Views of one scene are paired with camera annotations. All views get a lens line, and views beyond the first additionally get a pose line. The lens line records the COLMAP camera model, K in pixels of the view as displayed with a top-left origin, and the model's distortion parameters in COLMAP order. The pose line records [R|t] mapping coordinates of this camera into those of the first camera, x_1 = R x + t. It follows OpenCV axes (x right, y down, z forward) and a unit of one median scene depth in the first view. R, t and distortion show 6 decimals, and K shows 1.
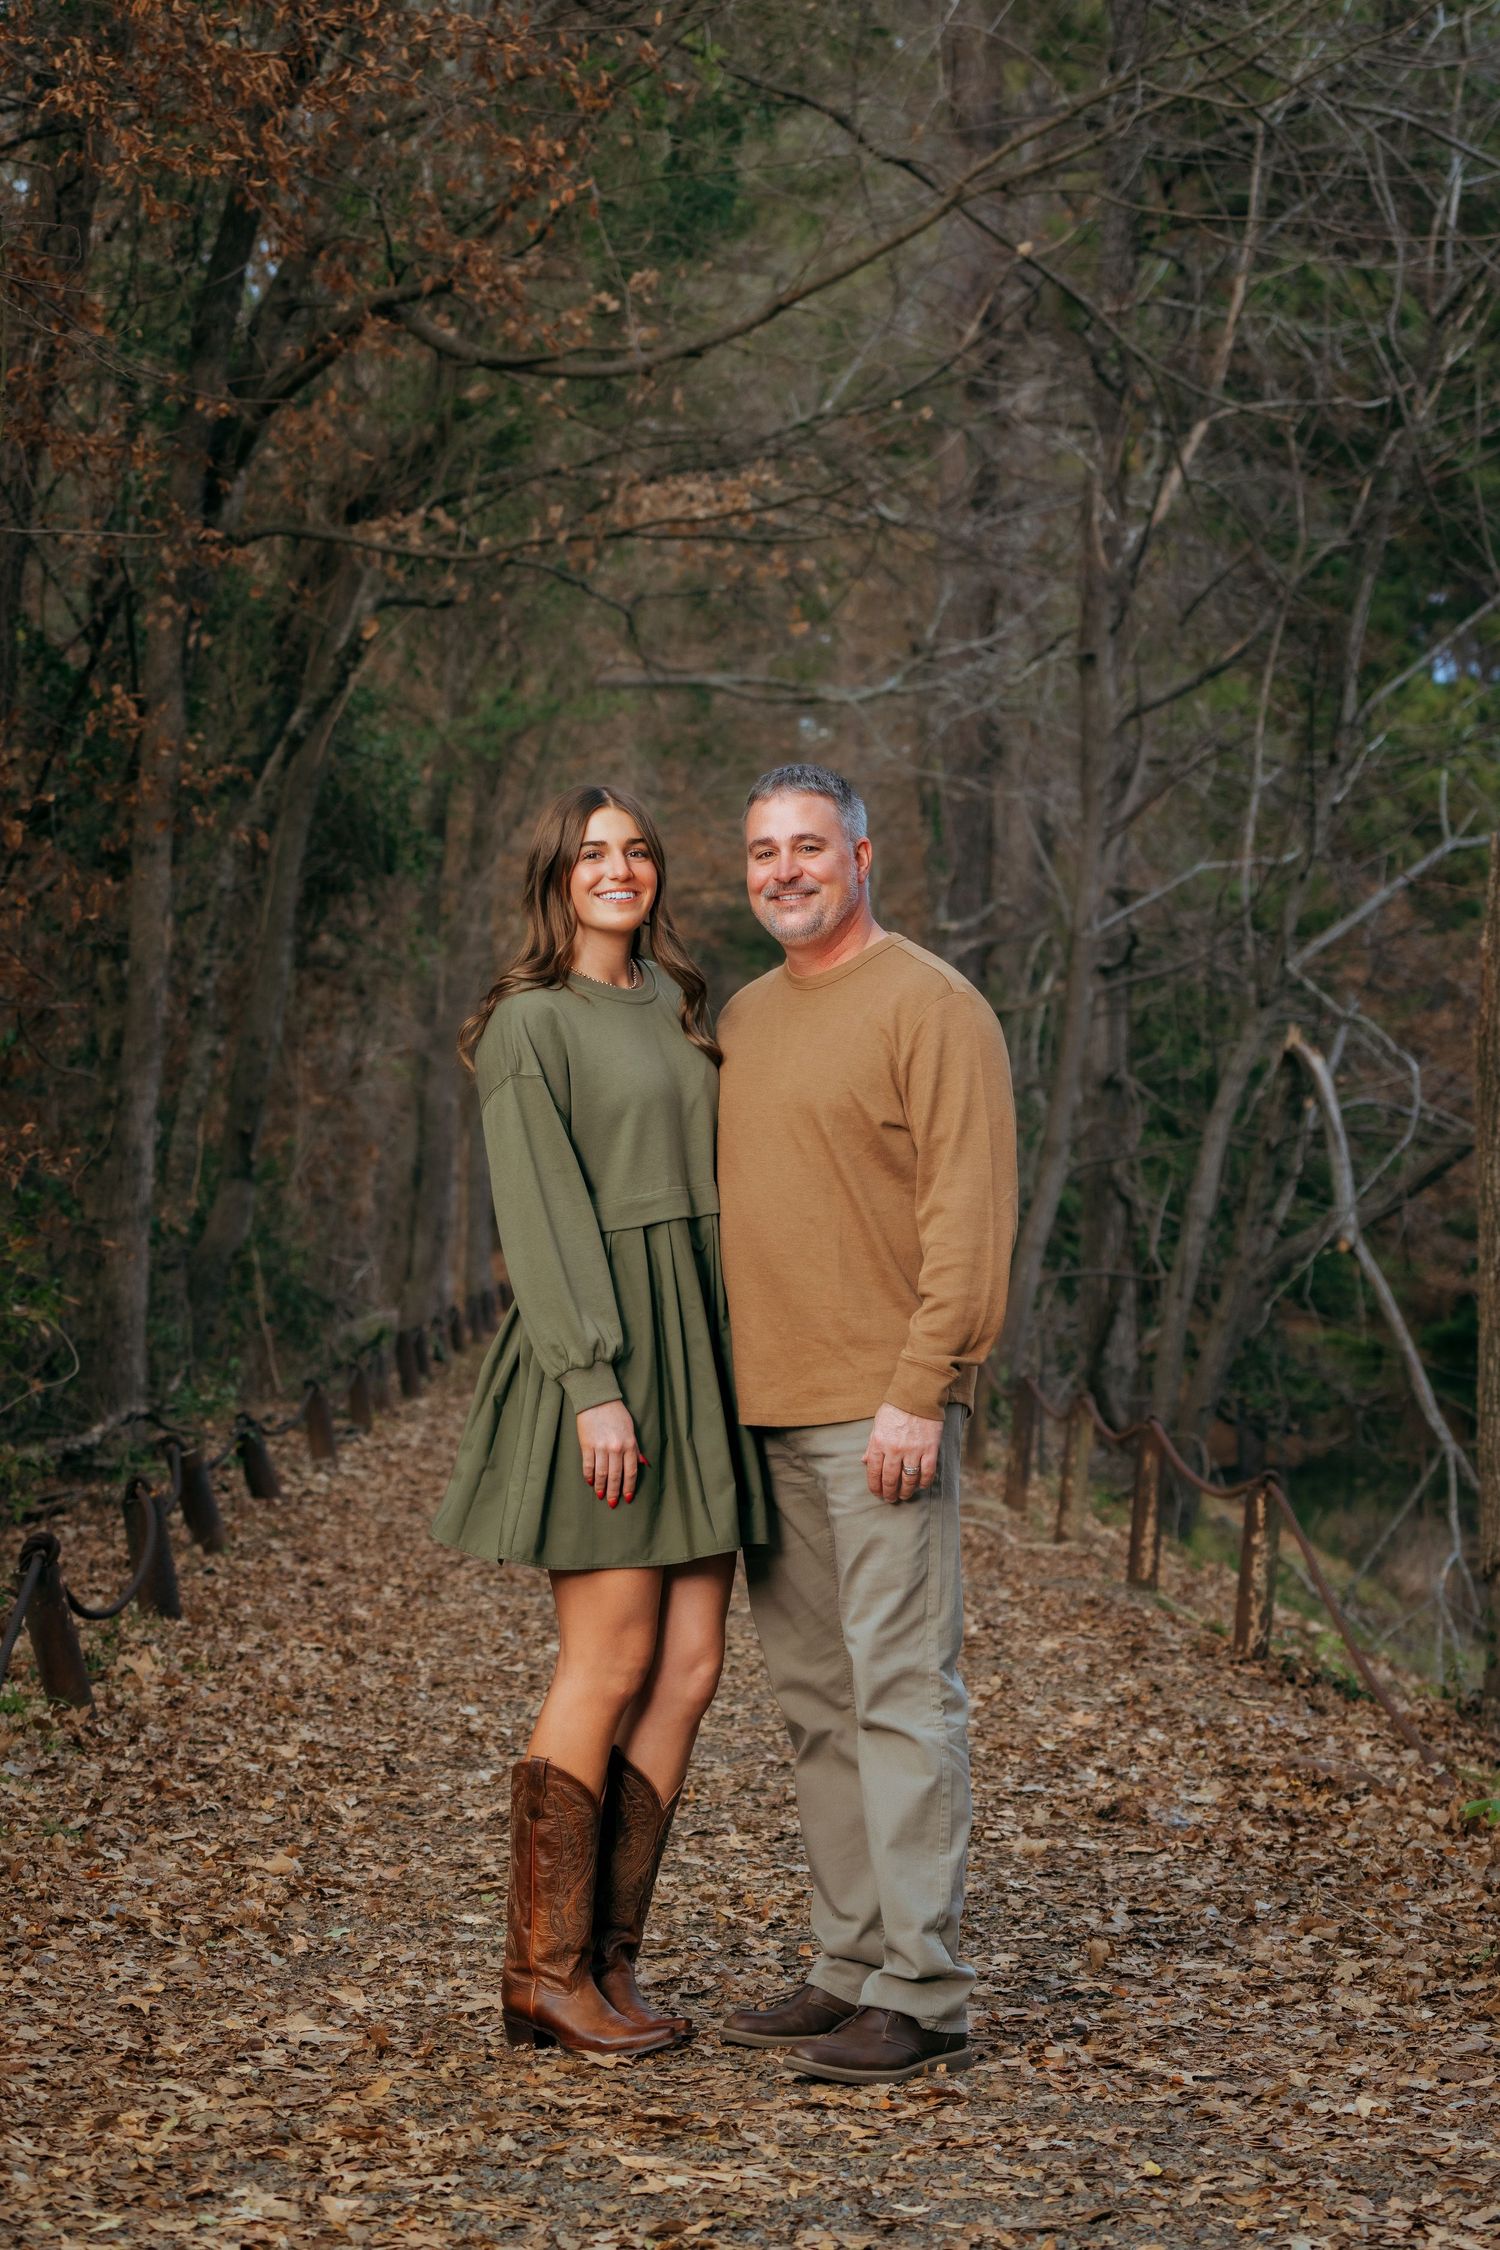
lens RADIAL K [[9773.2, 0, 1062.3], [0, 9773.2, 1118.8], [0, 0, 1]] dist [-0.027424, -0.598196]
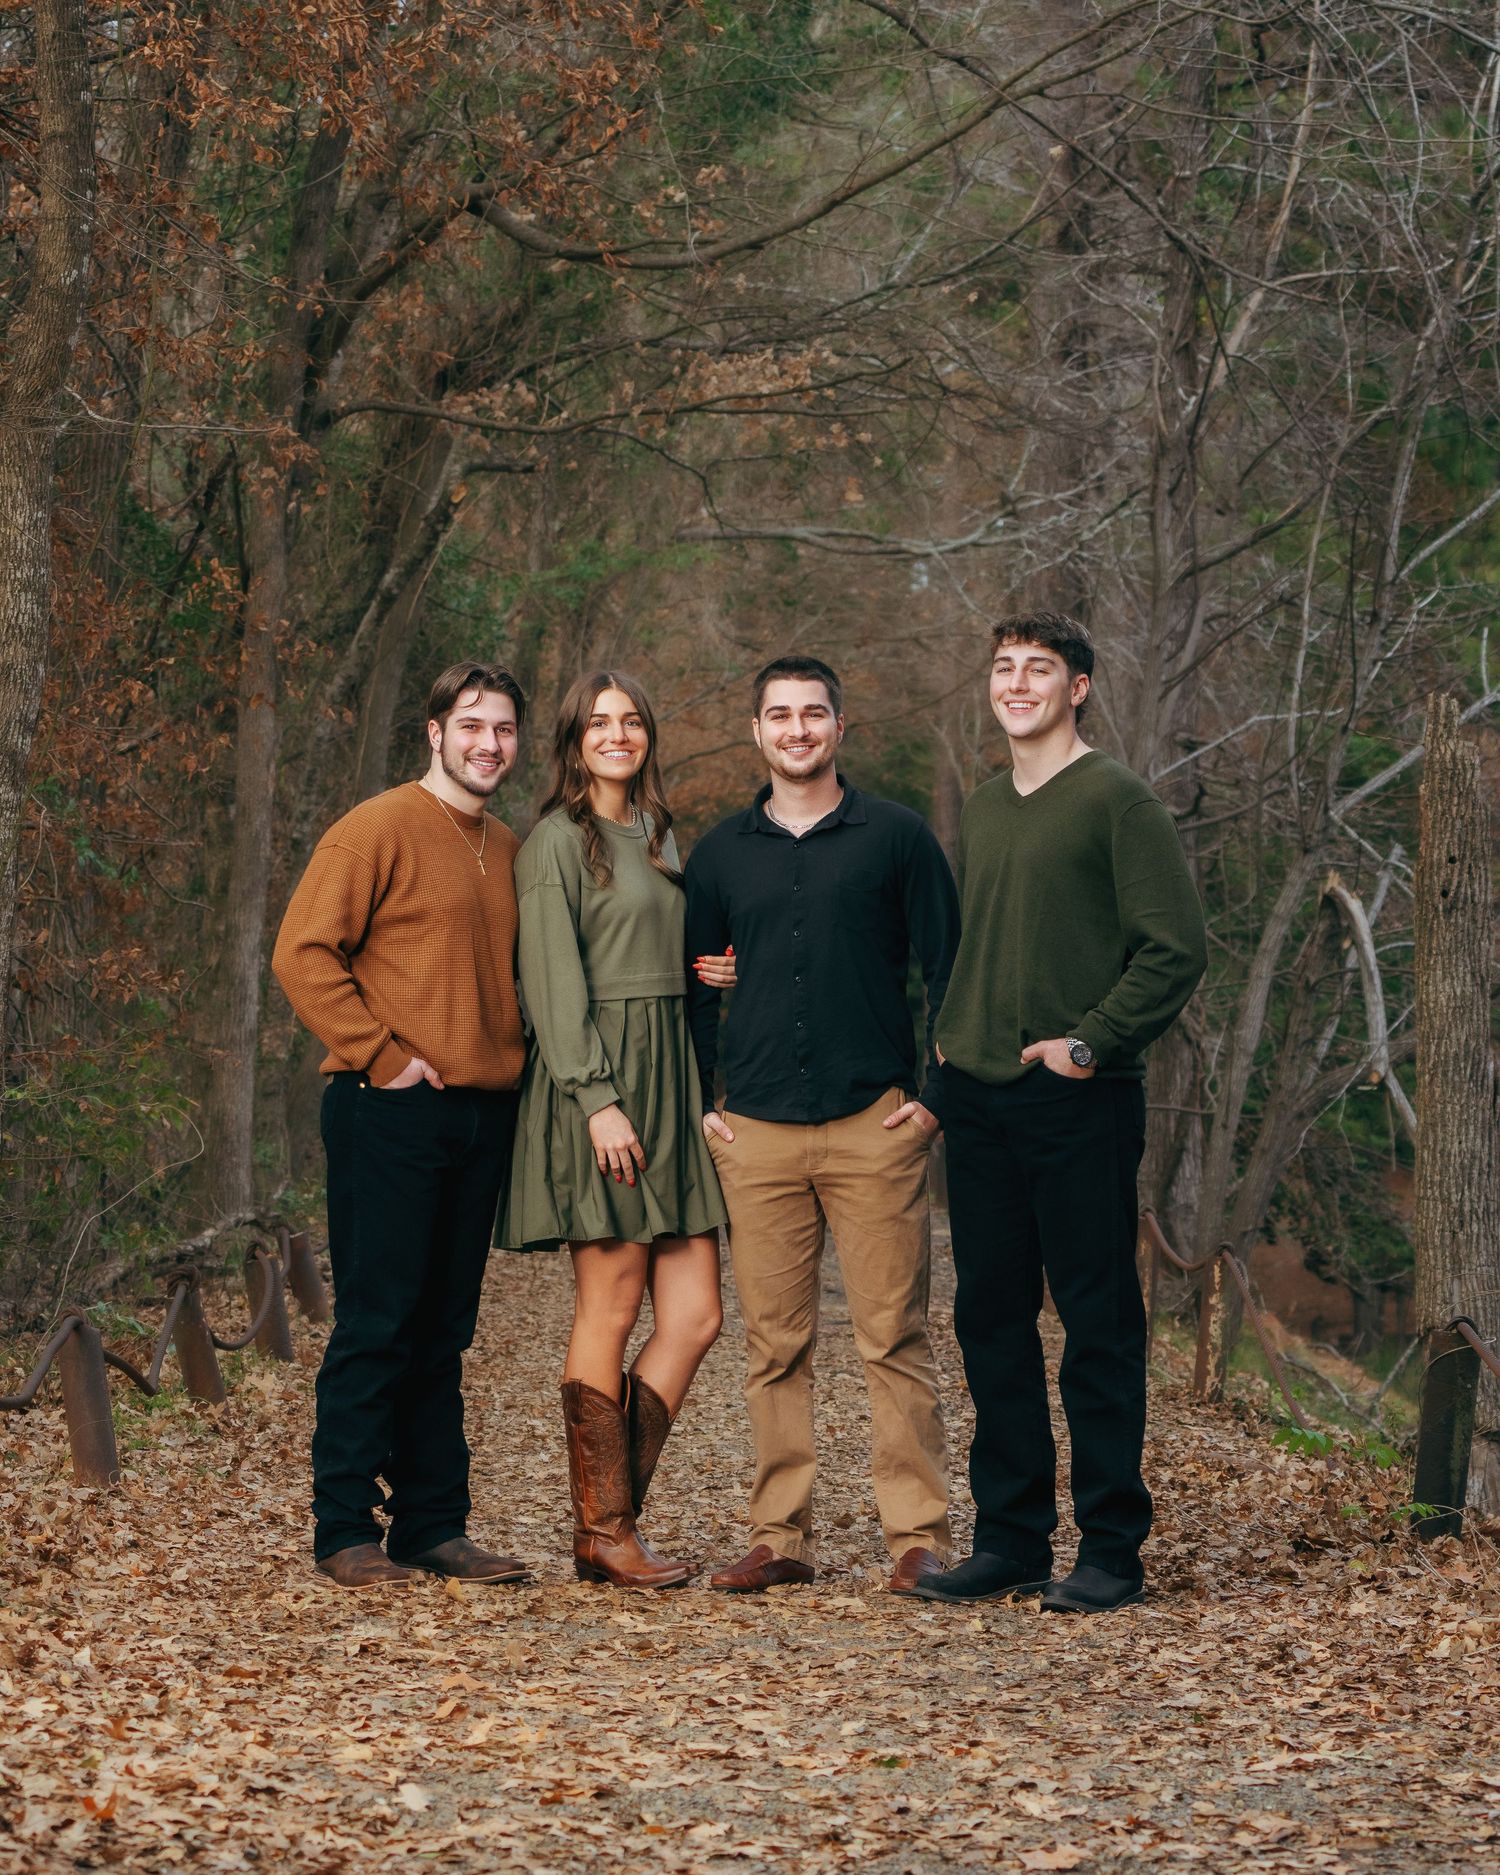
lens RADIAL K [[6344.8, 0, 551.4], [0, 6344.8, 1148.3], [0, 0, 1]] dist [-0.089141, -0.431602]
pose [[0.998529, 0.004329, -0.054048, -0.019938], [-0.002144, 0.999181, 0.040416, -0.005924], [0.054178, -0.040241, 0.997720, 0.266236]]
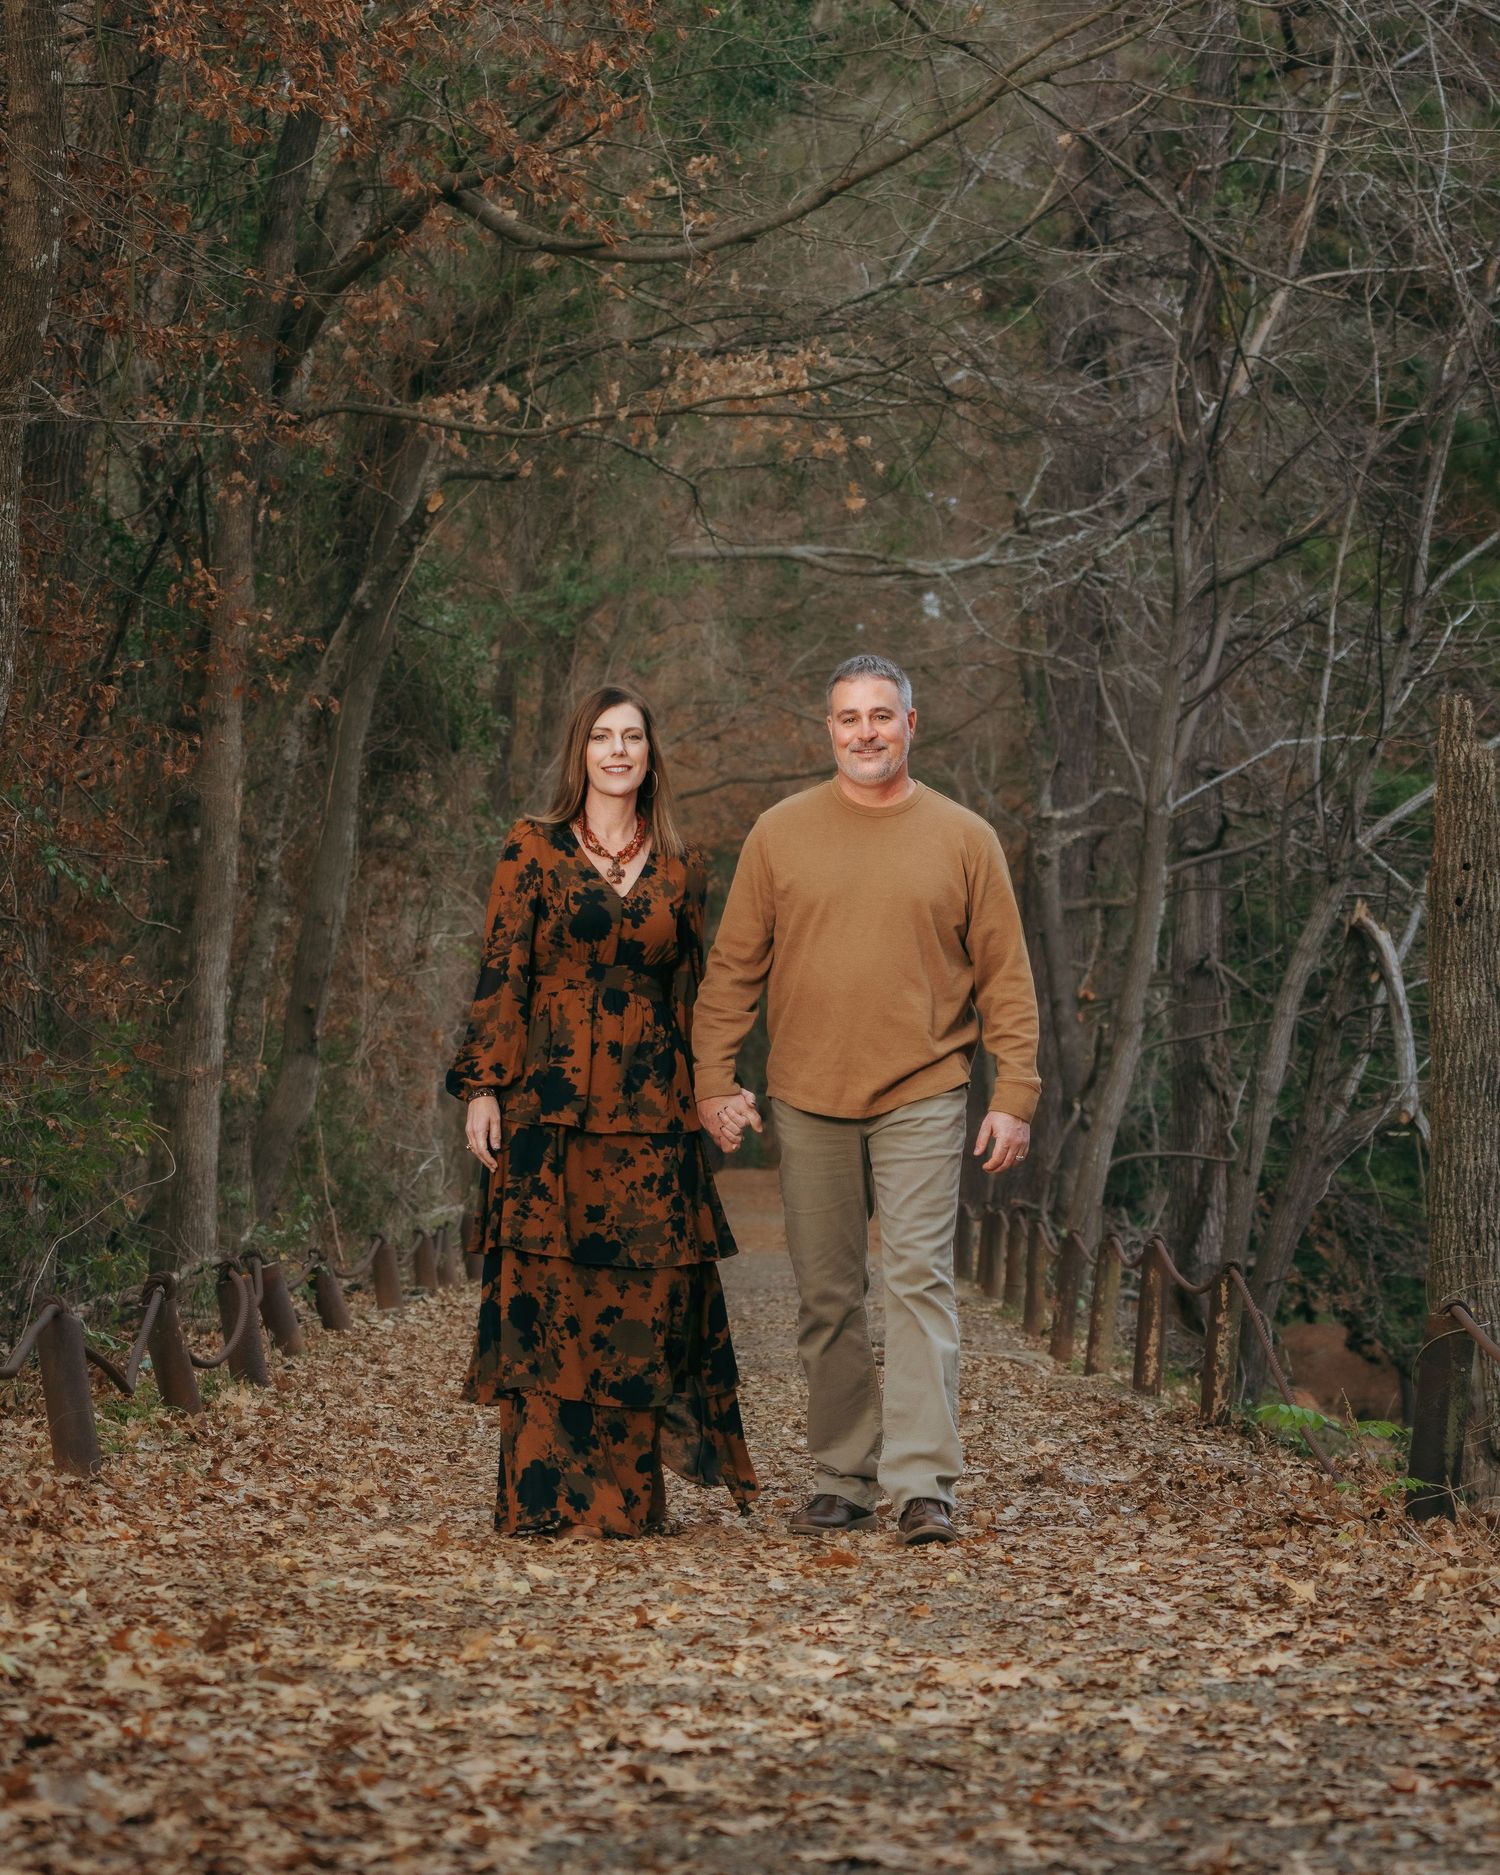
lens RADIAL K [[6202.6, 0, 757.4], [0, 6202.6, 884.3], [0, 0, 1]] dist [-0.049673, -0.306230]
pose [[0.999817, 0.001200, -0.019085, -0.021921], [-0.001076, 0.999978, 0.006523, -0.012950], [0.019093, -0.006501, 0.999797, 0.311895]]
